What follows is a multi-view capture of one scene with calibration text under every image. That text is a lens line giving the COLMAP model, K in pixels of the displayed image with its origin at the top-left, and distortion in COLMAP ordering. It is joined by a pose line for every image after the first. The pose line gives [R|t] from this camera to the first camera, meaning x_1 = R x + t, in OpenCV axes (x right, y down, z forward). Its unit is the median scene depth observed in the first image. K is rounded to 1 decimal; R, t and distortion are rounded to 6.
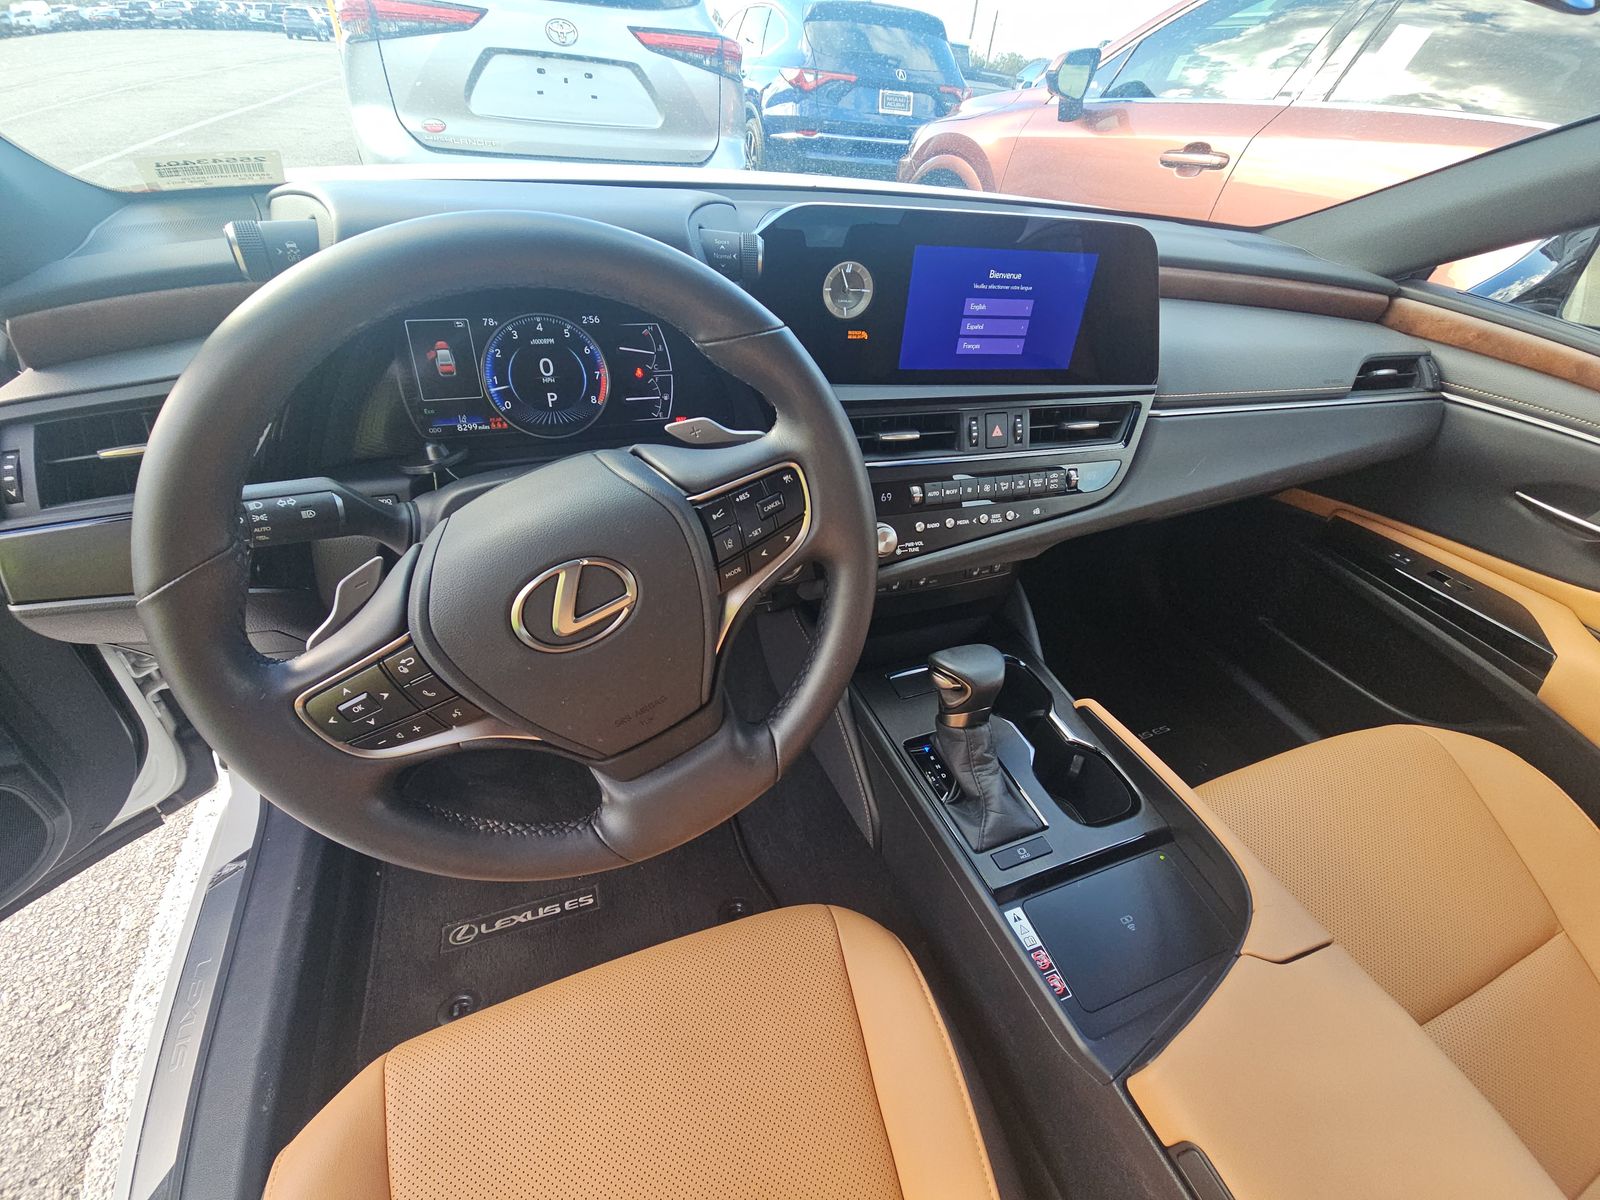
lens RADIAL K [[642.7, 0, 802.8], [0, 642.7, 602.1], [0, 0, 1]] dist [0.000442, -0.000427]
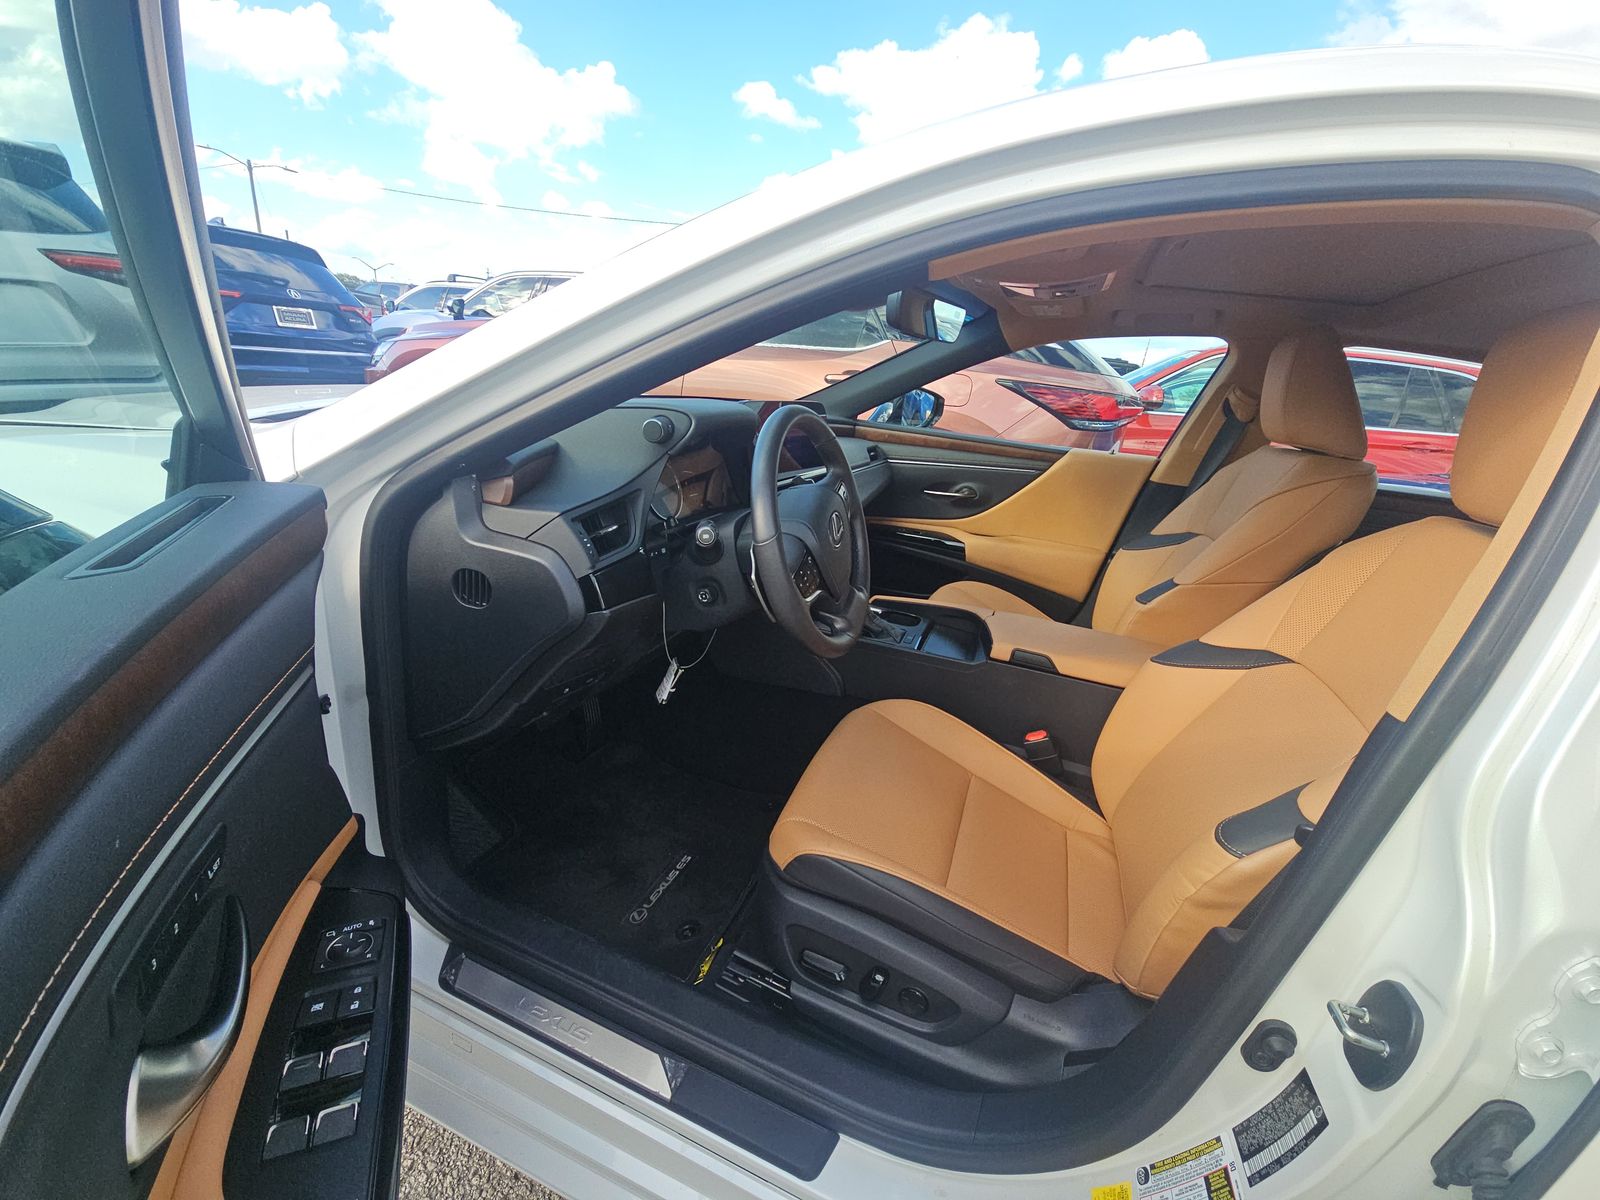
lens RADIAL K [[642.7, 0, 798.8], [0, 642.7, 598.1], [0, 0, 1]] dist [0.000442, -0.000427]
pose [[0.674958, -0.268479, 0.687278, -0.247710], [0.428313, 0.901018, -0.068660, 0.039226], [-0.600817, 0.340712, 0.723142, -0.085749]]
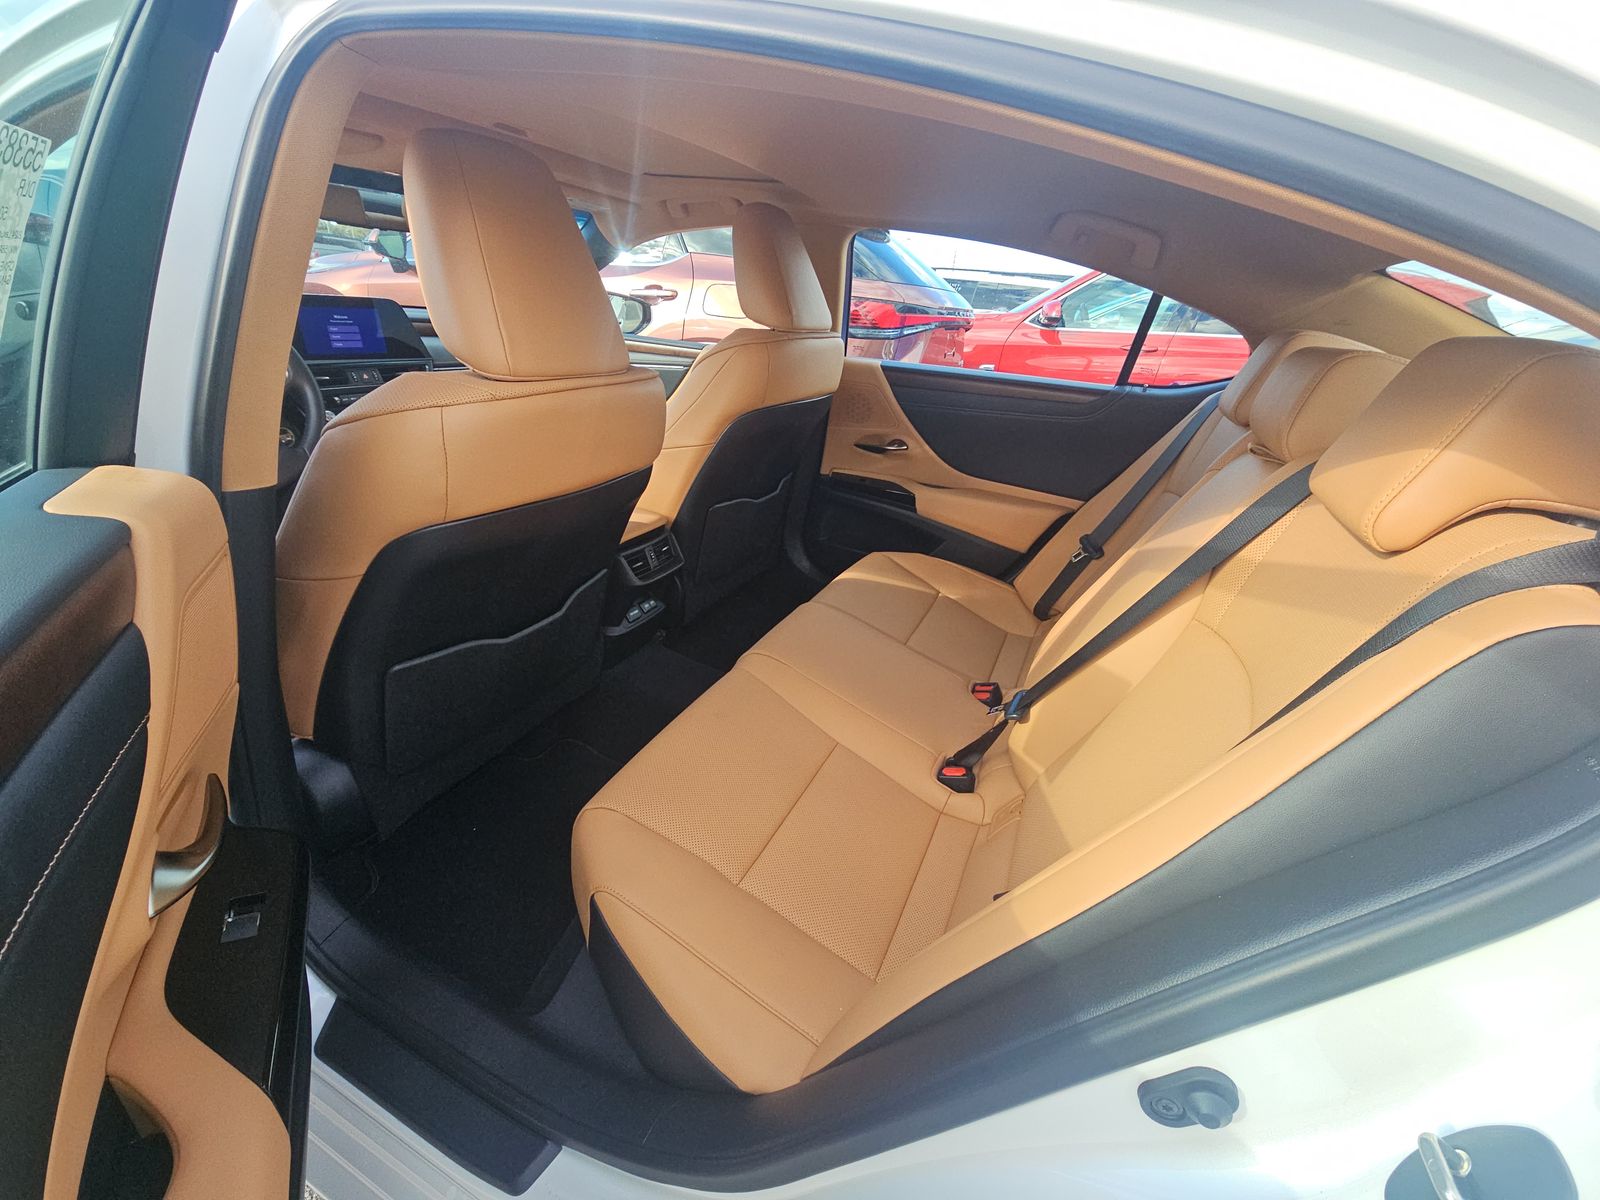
lens RADIAL K [[642.7, 0, 800.9], [0, 642.7, 598.6], [0, 0, 1]] dist [0.000442, -0.000427]
pose [[0.714565, -0.314081, 0.625100, -0.174610], [0.420312, 0.907043, -0.024725, 0.692028], [-0.559227, 0.280404, 0.780153, -0.891684]]
